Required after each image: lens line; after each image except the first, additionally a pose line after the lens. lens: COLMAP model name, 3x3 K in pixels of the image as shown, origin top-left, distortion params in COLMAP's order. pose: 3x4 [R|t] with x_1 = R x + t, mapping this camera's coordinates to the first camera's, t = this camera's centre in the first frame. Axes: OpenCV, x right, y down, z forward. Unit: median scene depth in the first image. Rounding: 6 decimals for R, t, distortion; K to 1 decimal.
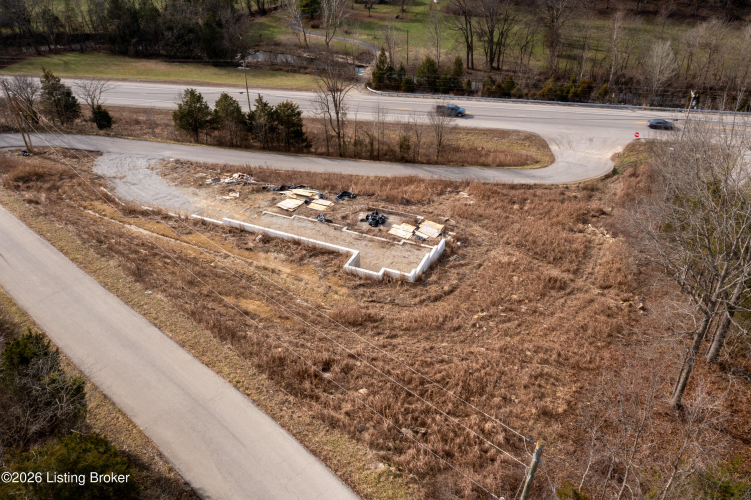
lens RADIAL K [[594.5, 0, 375.5], [0, 594.5, 250.0], [0, 0, 1]] dist [-0.008836, 0.000622]
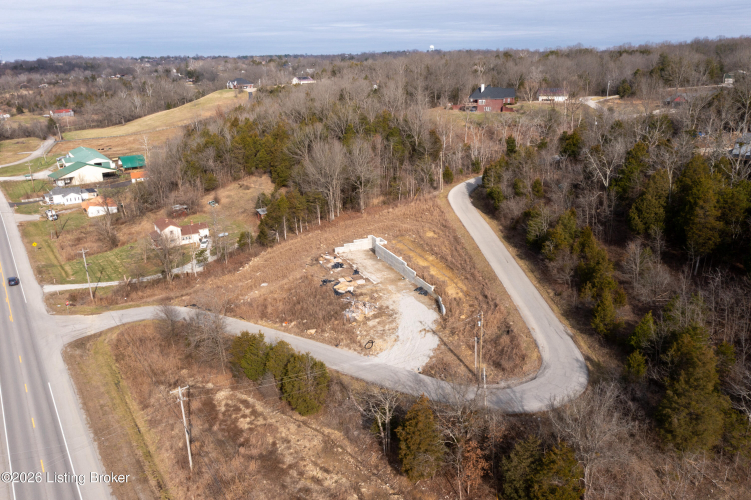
lens RADIAL K [[594.5, 0, 375.5], [0, 594.5, 250.0], [0, 0, 1]] dist [-0.008836, 0.000622]
pose [[-0.739027, -0.181958, 0.648638, -1.318364], [0.404259, 0.650428, 0.643054, -1.262133], [-0.538901, 0.737452, -0.407126, 1.661398]]
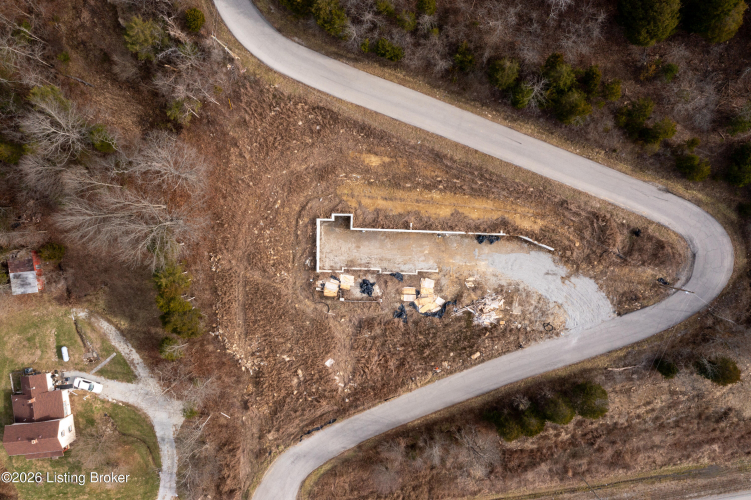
lens RADIAL K [[594.5, 0, 375.5], [0, 594.5, 250.0], [0, 0, 1]] dist [-0.008836, 0.000622]
pose [[-0.921661, 0.386100, 0.038296, -0.120277], [-0.199845, -0.557006, 0.806106, -1.279670], [0.332569, 0.735303, 0.590531, -0.015890]]
